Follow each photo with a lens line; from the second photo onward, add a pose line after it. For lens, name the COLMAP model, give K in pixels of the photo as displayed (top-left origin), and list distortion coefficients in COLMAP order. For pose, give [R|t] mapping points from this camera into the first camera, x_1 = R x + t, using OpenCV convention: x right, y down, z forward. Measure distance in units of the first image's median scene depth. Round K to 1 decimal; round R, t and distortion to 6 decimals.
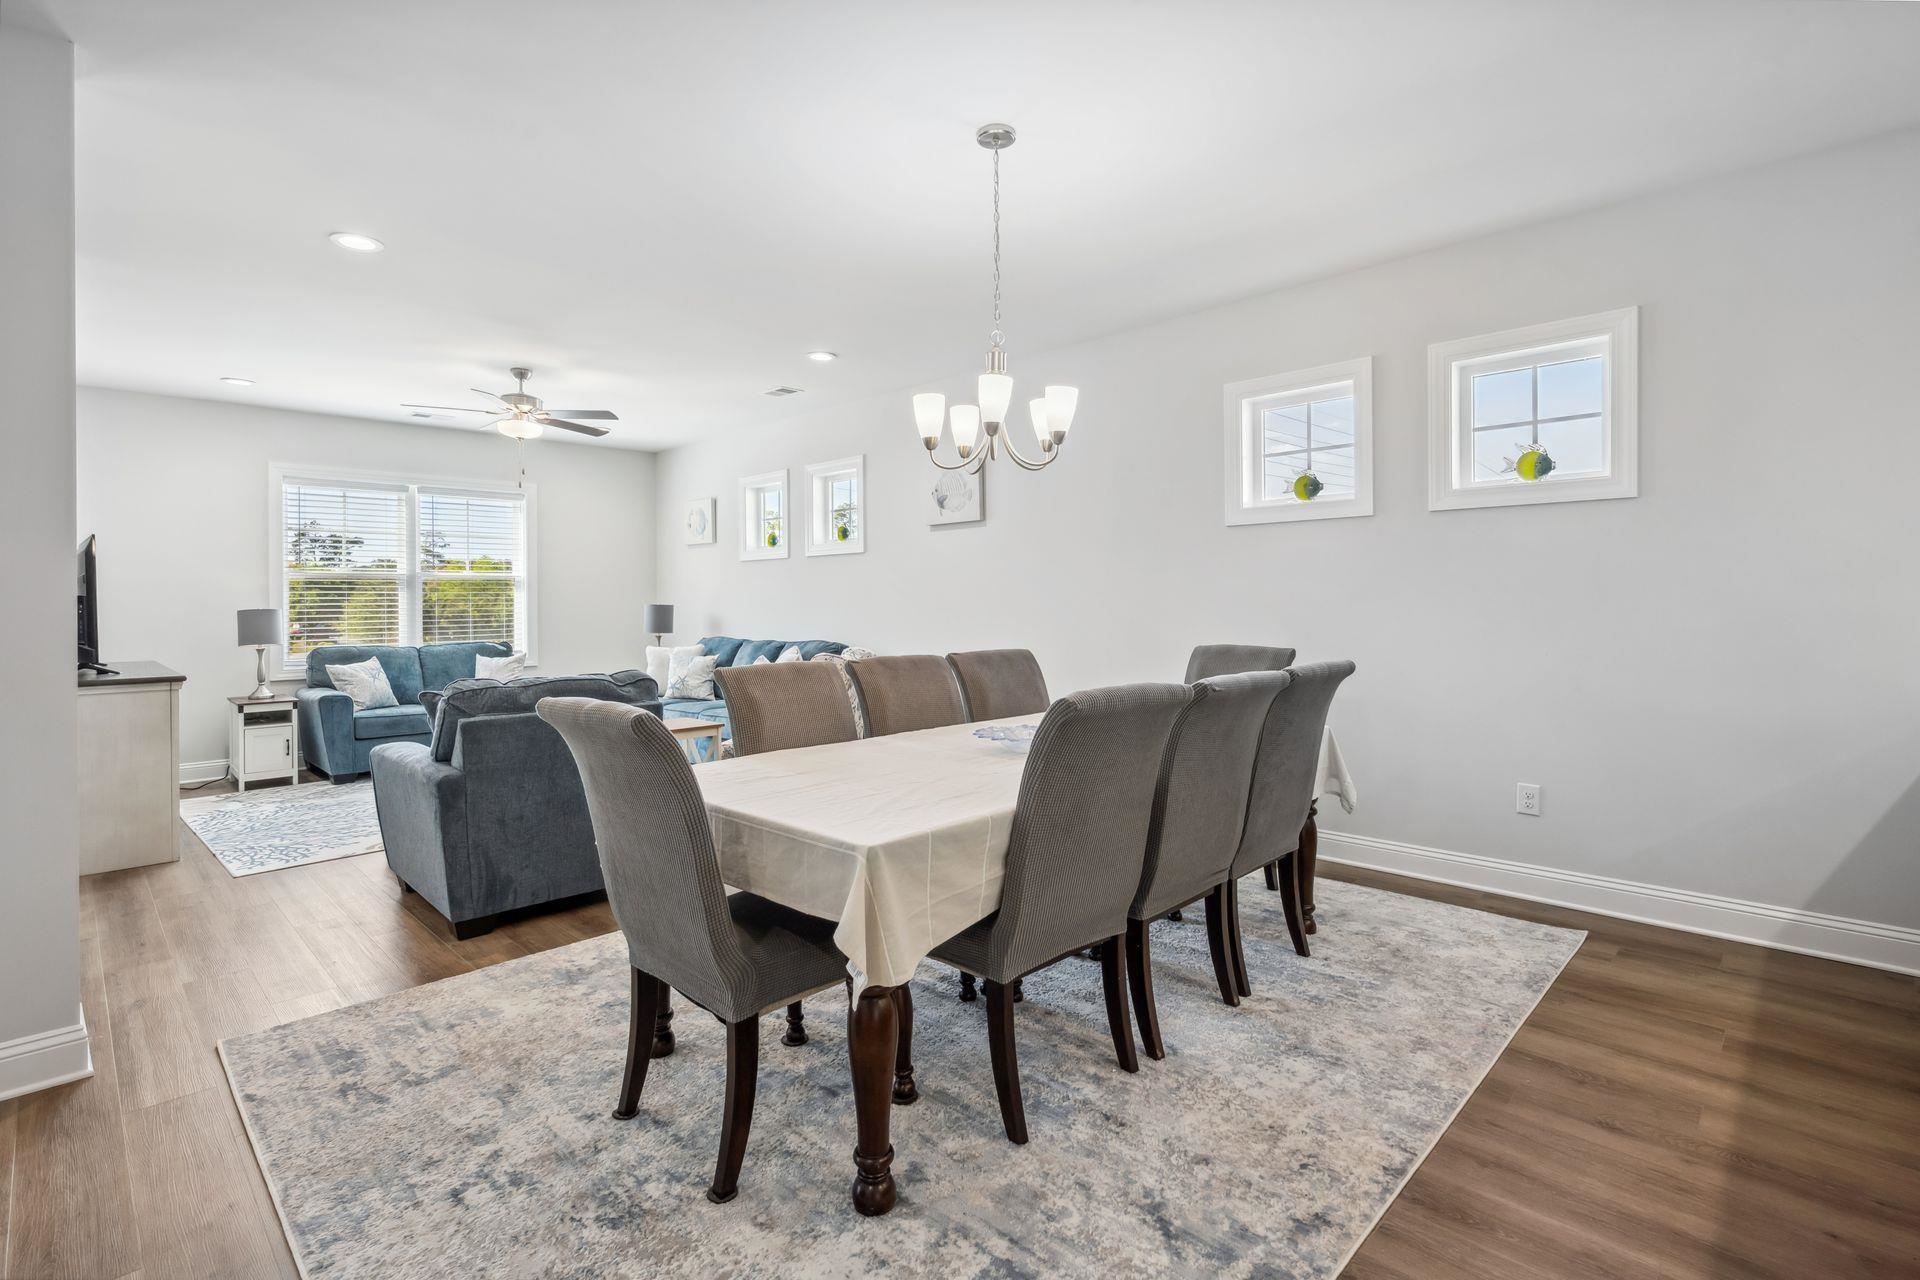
lens RADIAL K [[887.2, 0, 952.5], [0, 887.2, 600.7], [0, 0, 1]] dist [-0.003061, 0.000804]
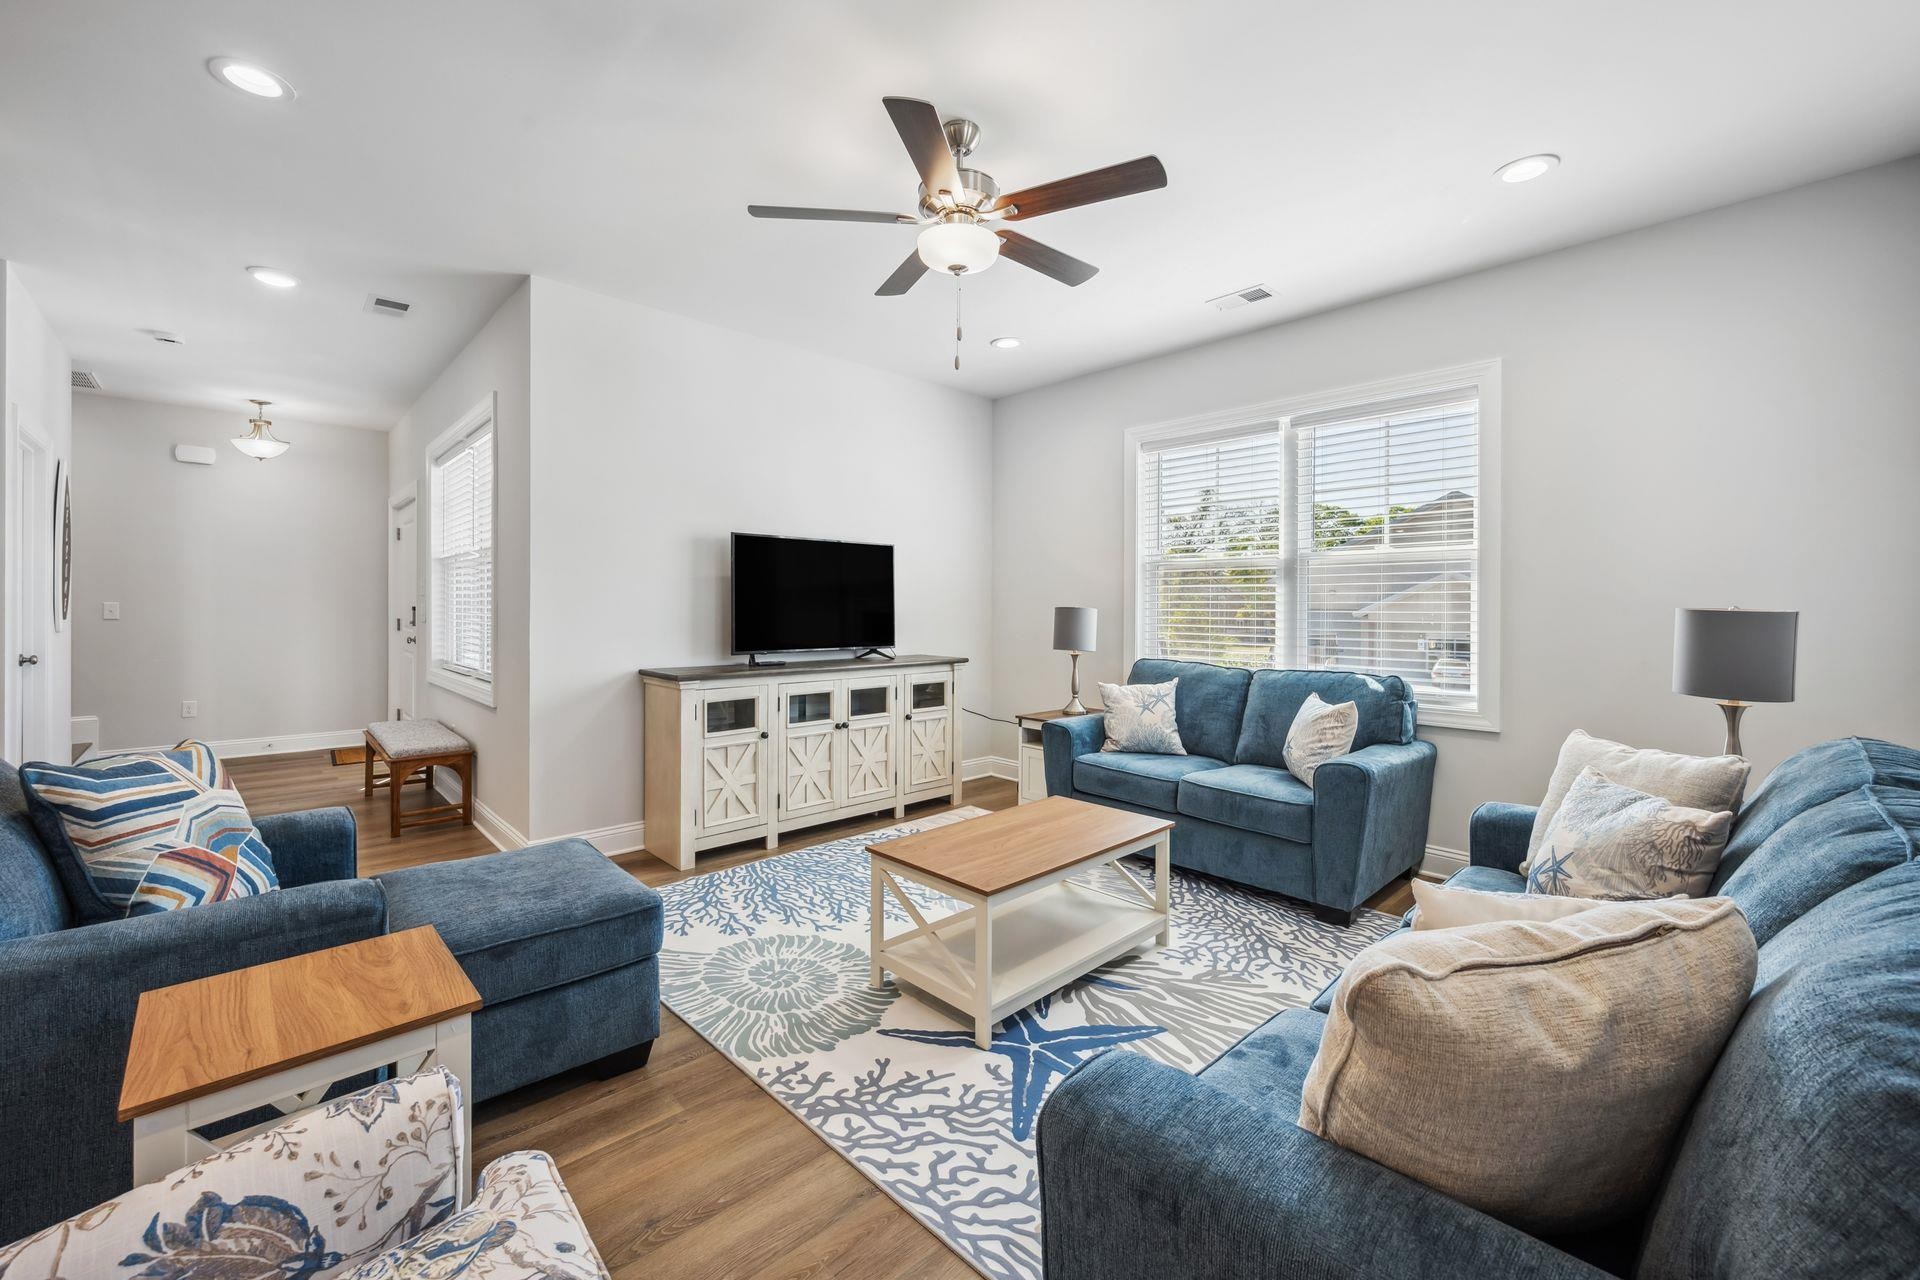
lens RADIAL K [[777.5, 0, 961.7], [0, 777.5, 607.5], [0, 0, 1]] dist [0.002037, 0.000123]
pose [[-0.023805, 0.014626, -0.999610, -0.044299], [-0.004792, 0.999880, 0.014744, -0.000137], [0.999705, 0.005141, -0.023732, 0.906017]]
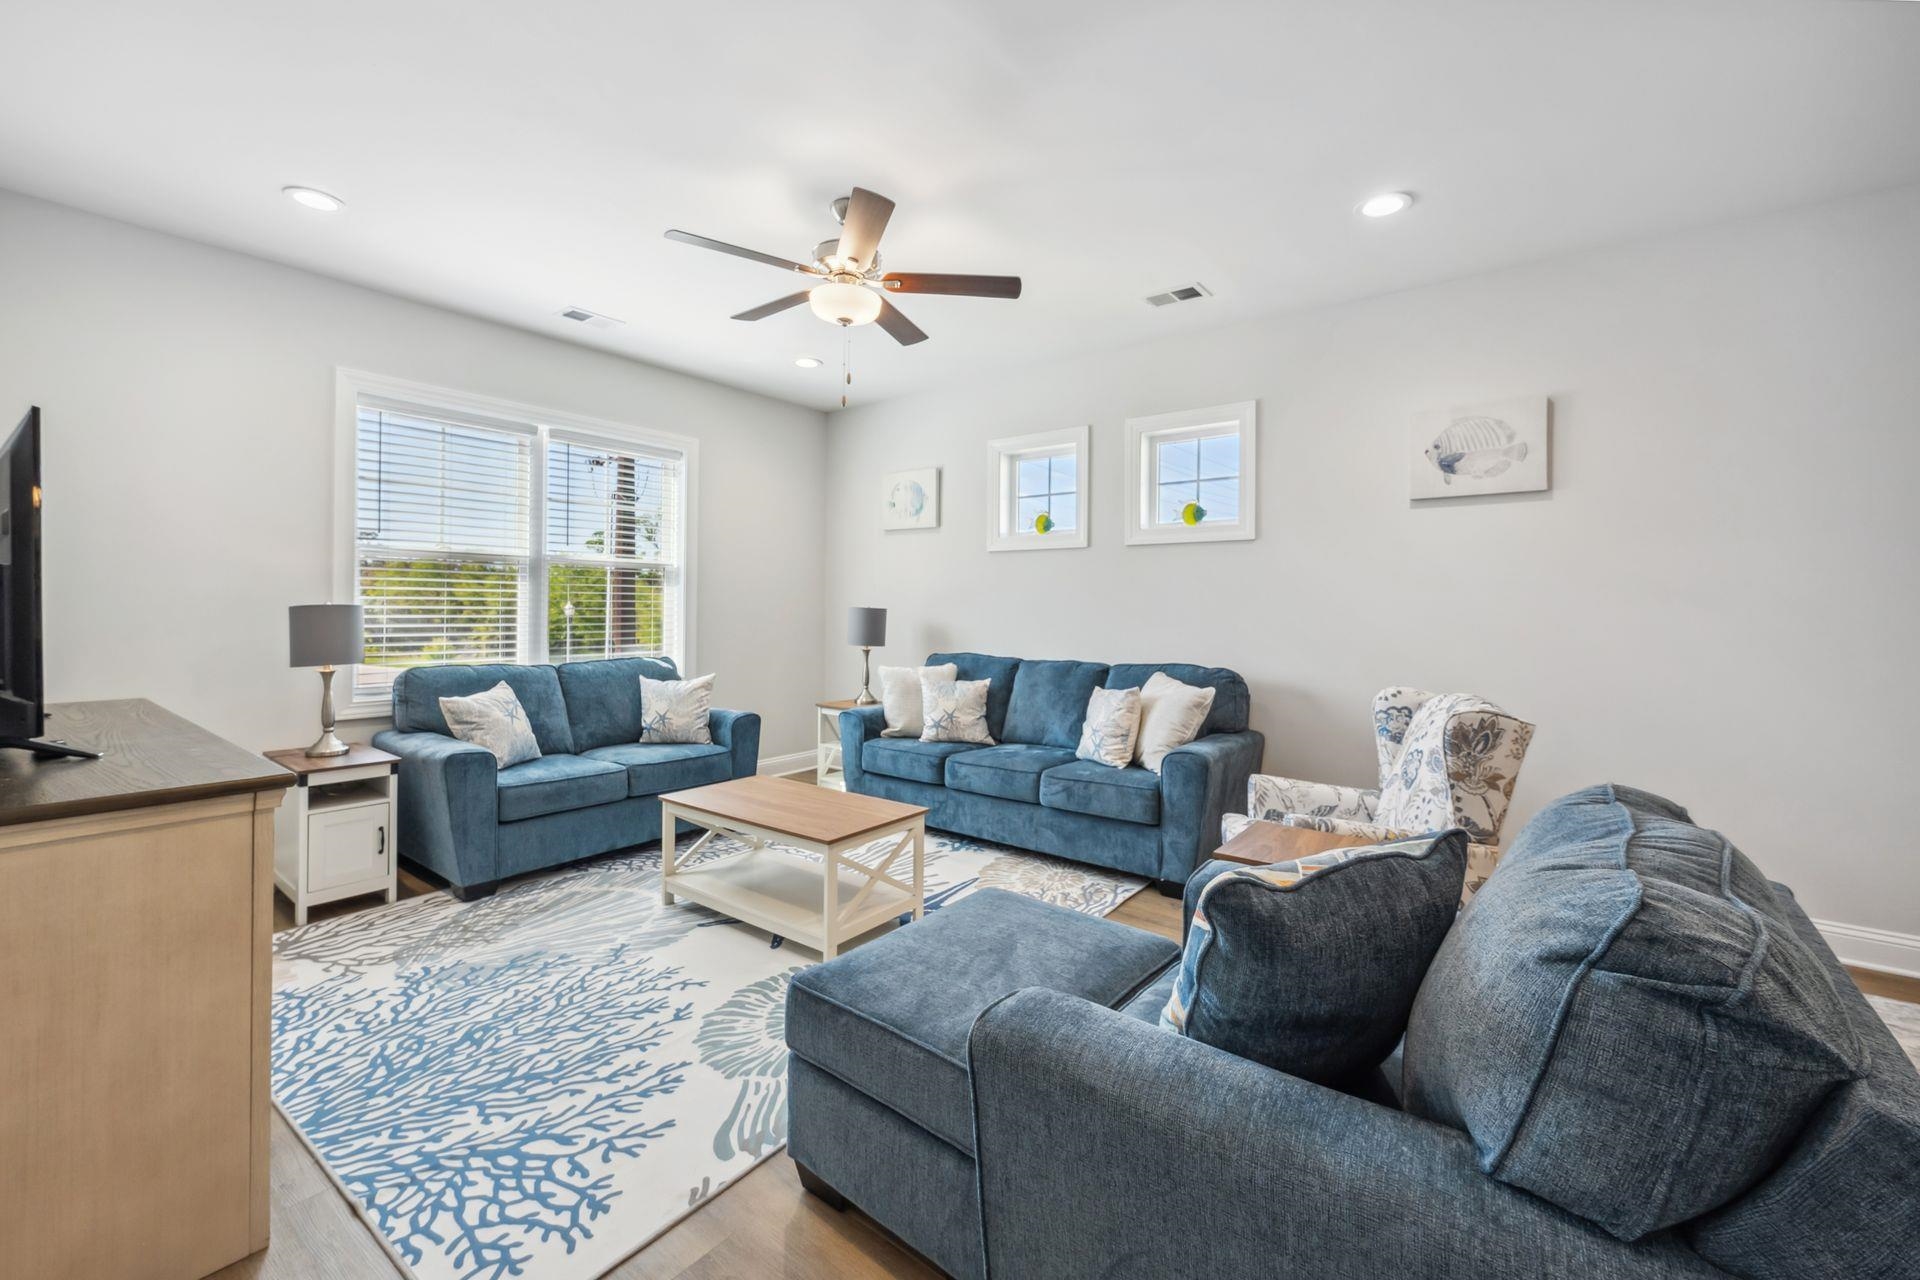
lens RADIAL K [[777.5, 0, 941.8], [0, 777.5, 605.1], [0, 0, 1]] dist [0.002037, 0.000123]
pose [[0.993326, 0.018619, 0.113831, -0.429809], [-0.018399, 0.999826, -0.002983, 0.003871], [-0.113866, 0.000869, 0.993496, 0.431220]]
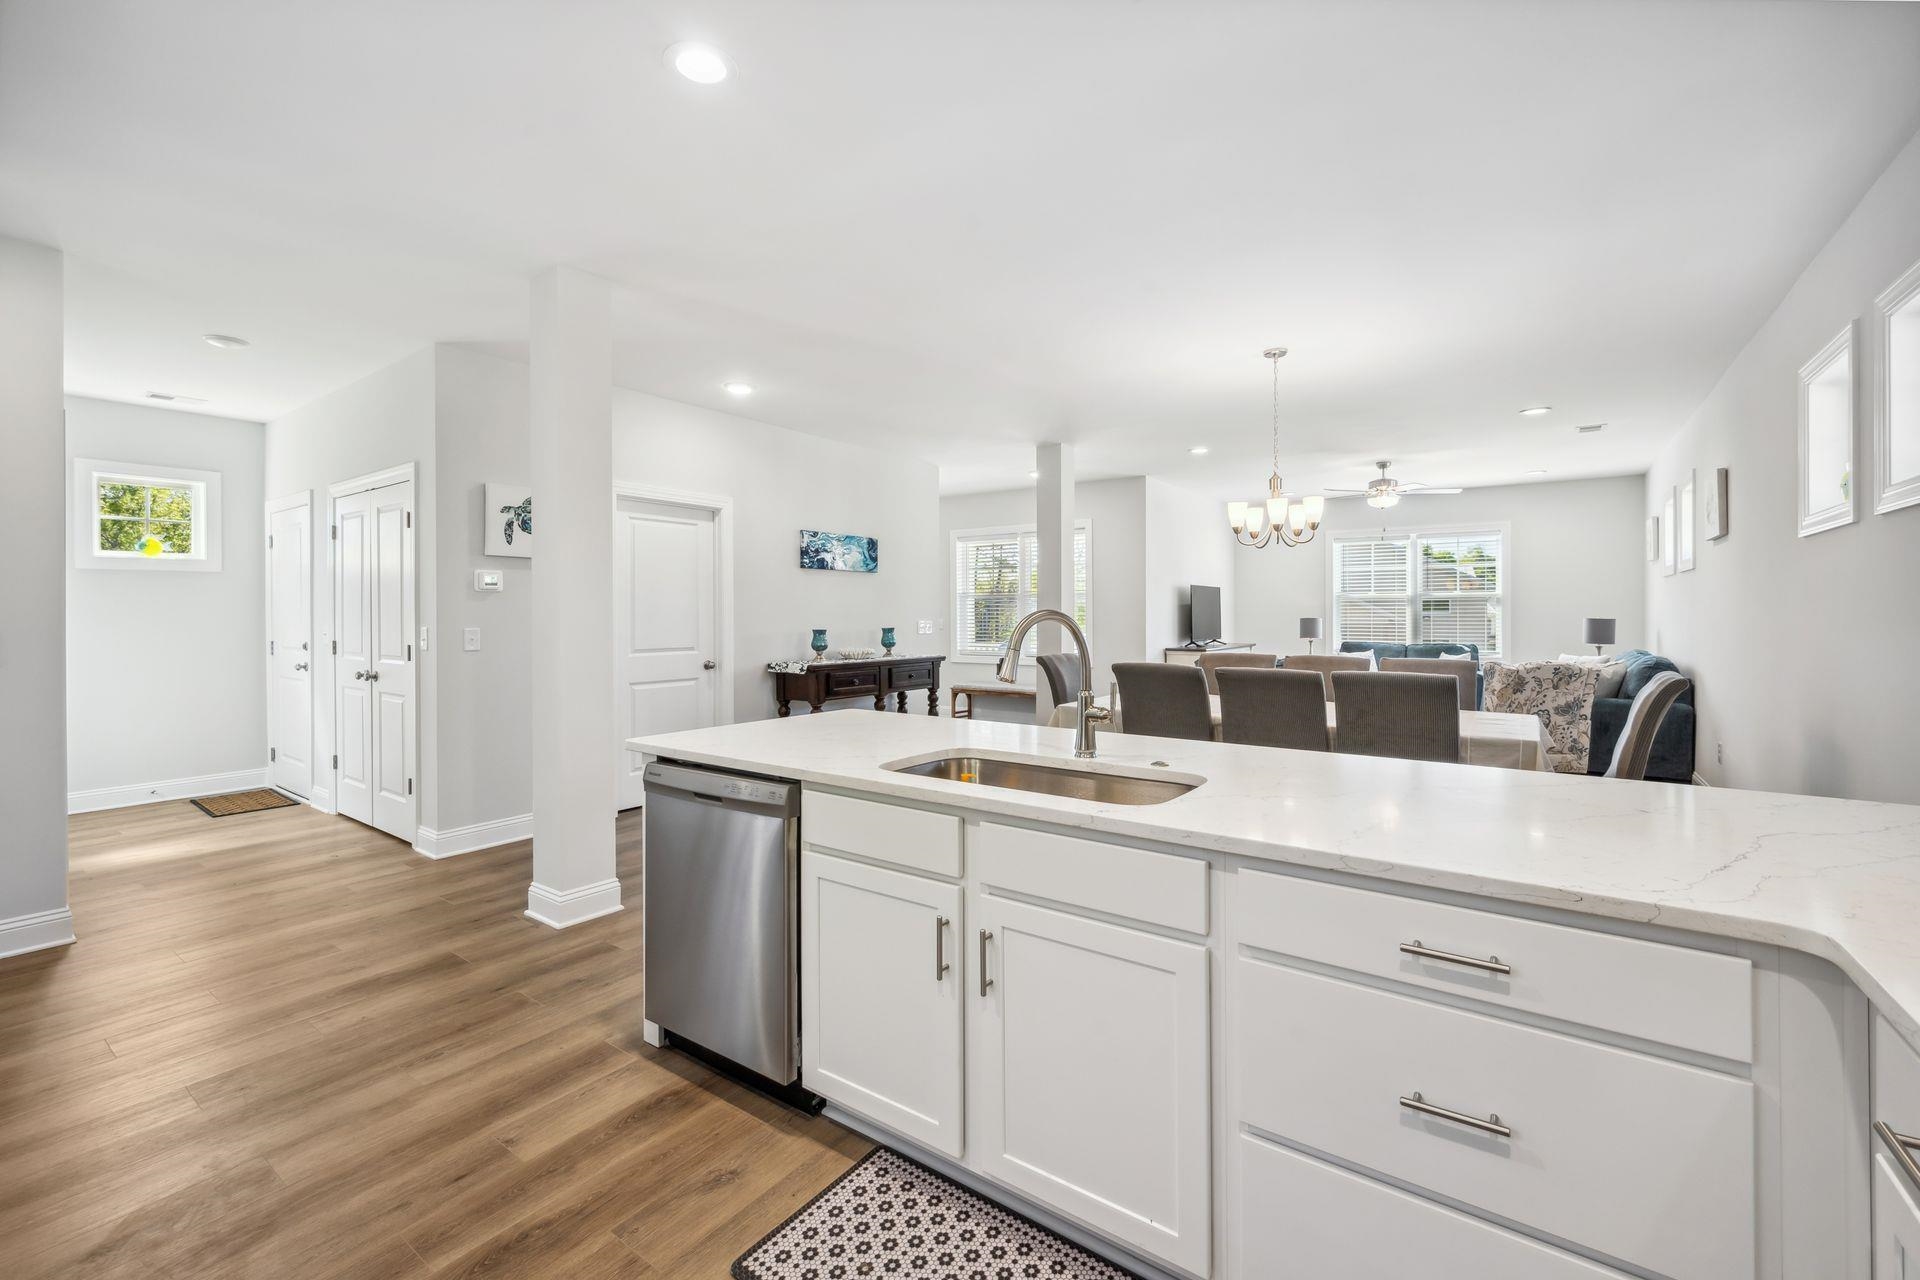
lens RADIAL K [[797.3, 0, 965.7], [0, 797.3, 622.5], [0, 0, 1]] dist [0.000497, -0.000299]
pose [[0.168244, 0.021381, -0.985514, 0.659652], [-0.001026, 0.999768, 0.021515, -0.013630], [0.985745, -0.002609, 0.168226, 0.057197]]
